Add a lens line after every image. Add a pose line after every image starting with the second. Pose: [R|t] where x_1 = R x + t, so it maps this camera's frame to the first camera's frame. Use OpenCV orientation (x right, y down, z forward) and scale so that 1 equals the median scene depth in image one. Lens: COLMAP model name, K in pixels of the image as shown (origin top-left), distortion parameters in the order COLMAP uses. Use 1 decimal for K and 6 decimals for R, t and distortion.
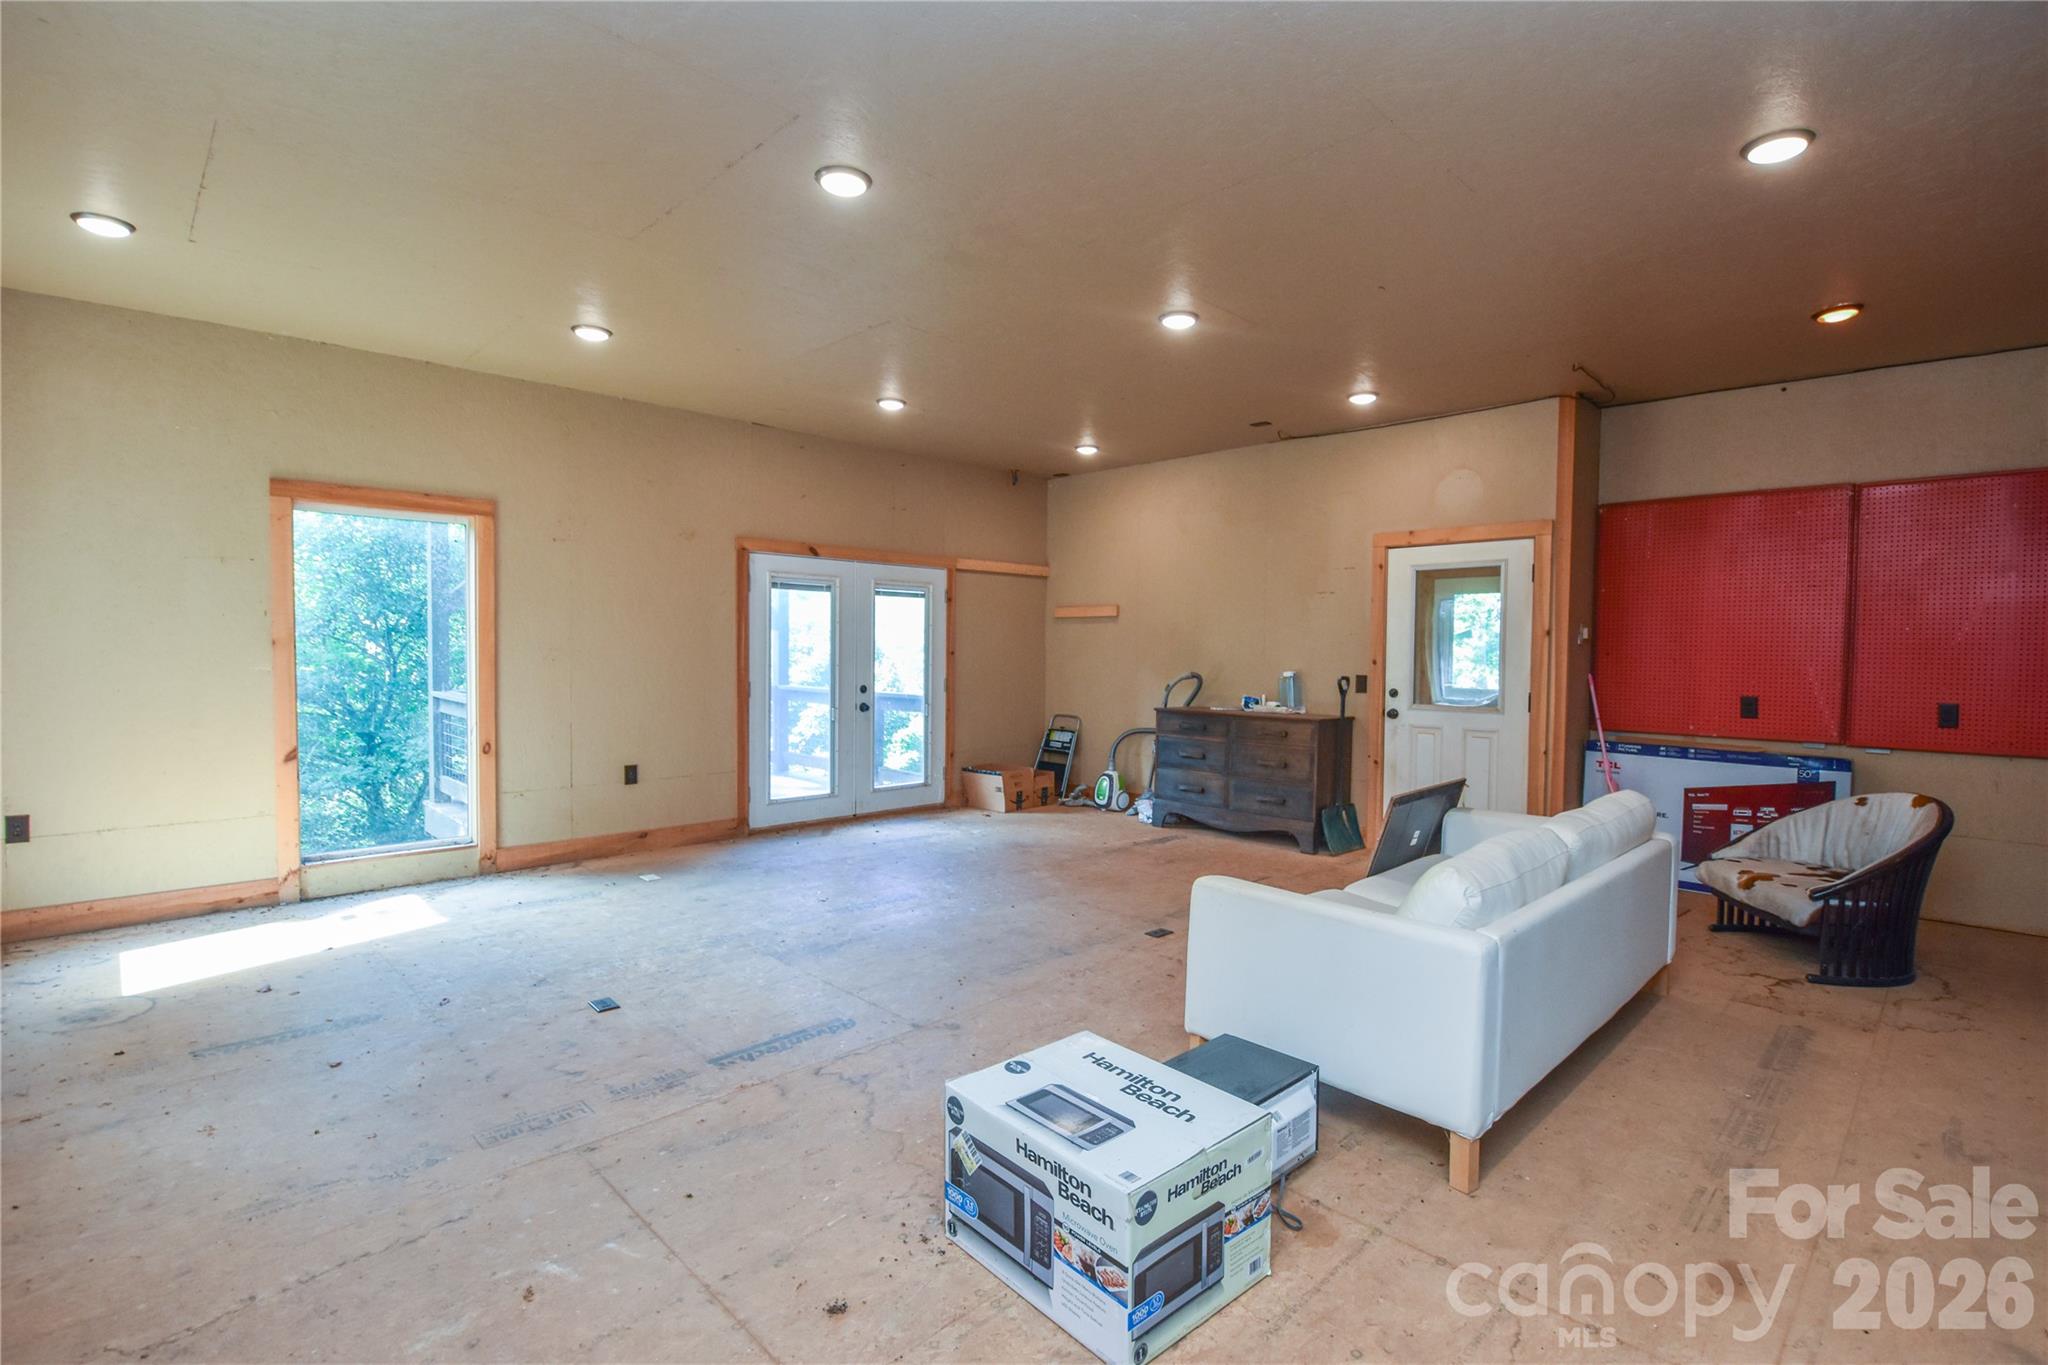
lens RADIAL K [[942.7, 0, 1031.6], [0, 942.7, 687.1], [0, 0, 1]] dist [0.003660, -0.004321]
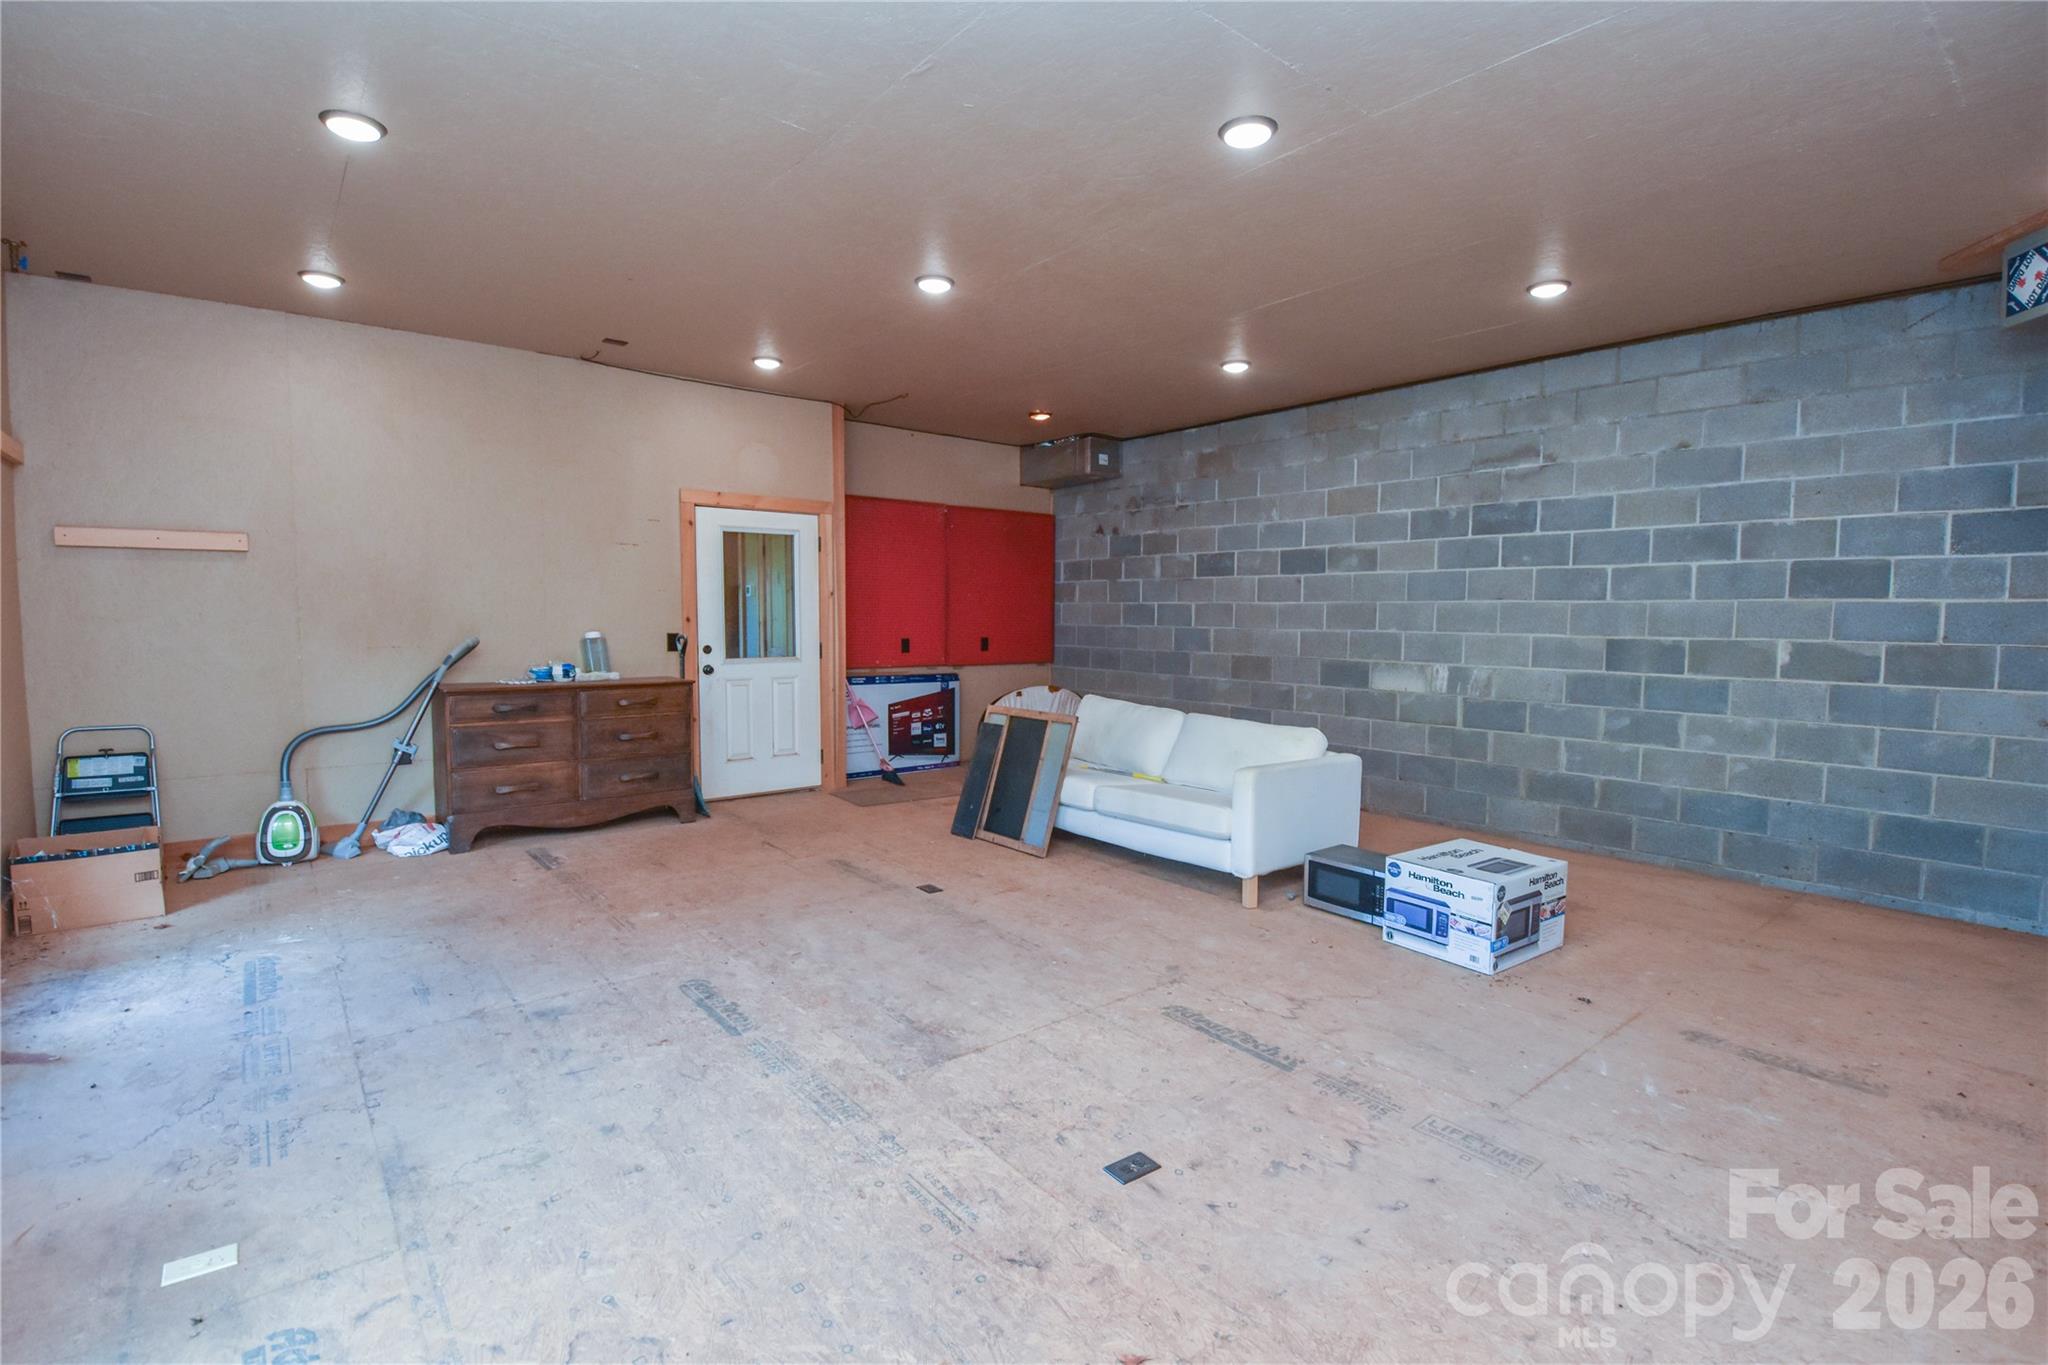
lens RADIAL K [[942.7, 0, 1031.5], [0, 942.7, 678.4], [0, 0, 1]] dist [0.003660, -0.004321]
pose [[0.093987, -0.079015, 0.992433, -0.714632], [0.033125, 0.996542, 0.076205, -0.034419], [-0.995022, 0.025712, 0.096280, 0.661244]]
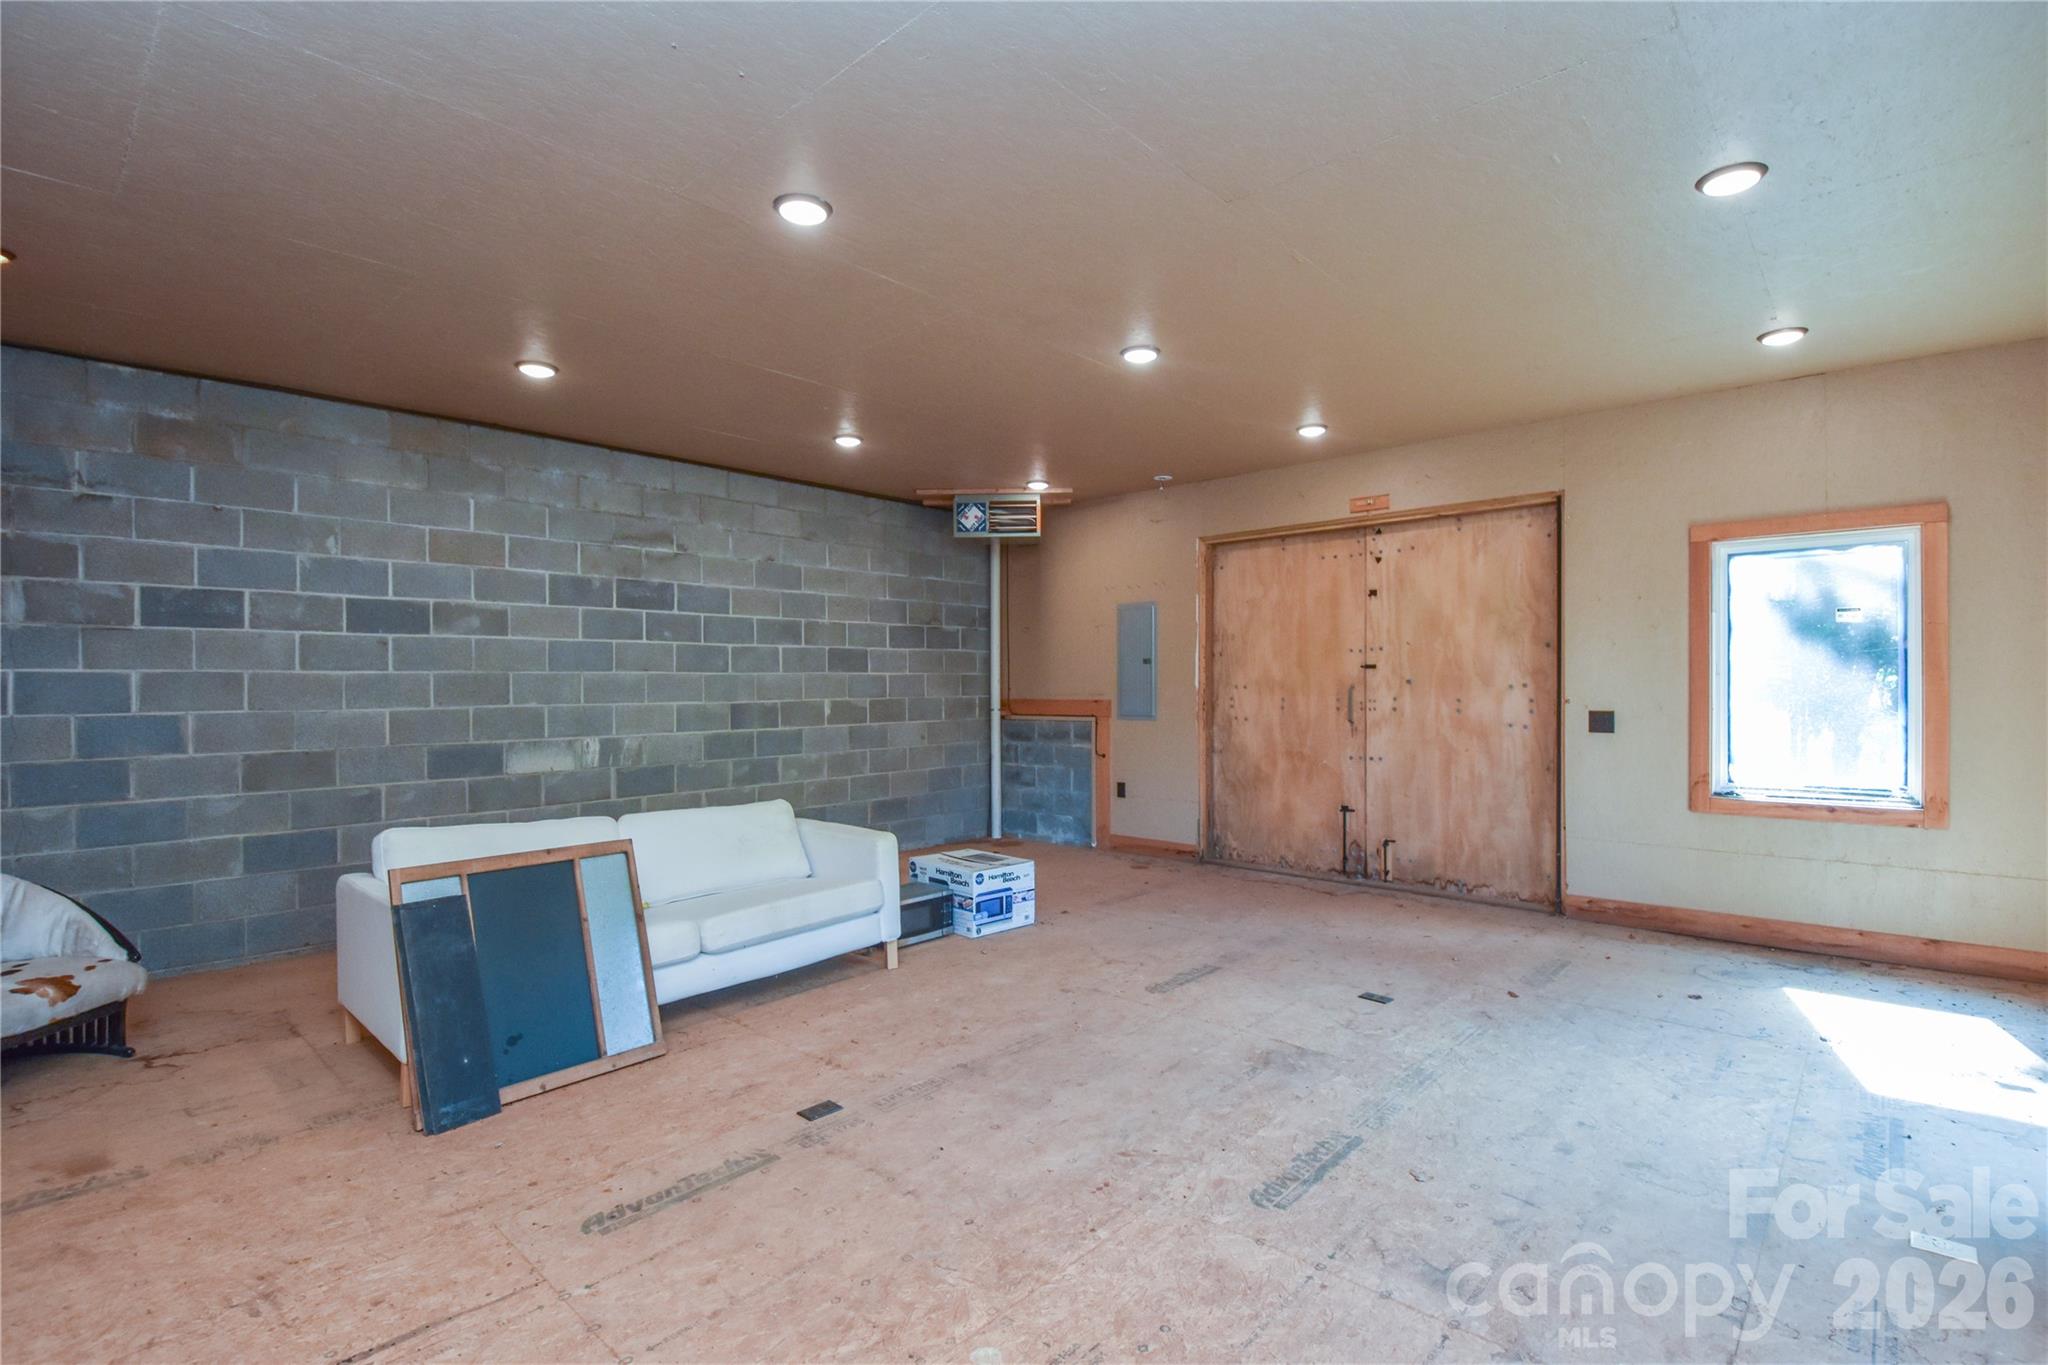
lens RADIAL K [[942.7, 0, 1025.8], [0, 942.7, 681.4], [0, 0, 1]] dist [0.003660, -0.004321]
pose [[-0.998999, -0.005254, -0.044412, 0.017409], [-0.007041, 0.999167, 0.040189, -0.060980], [0.044164, 0.040461, -0.998205, 1.400216]]
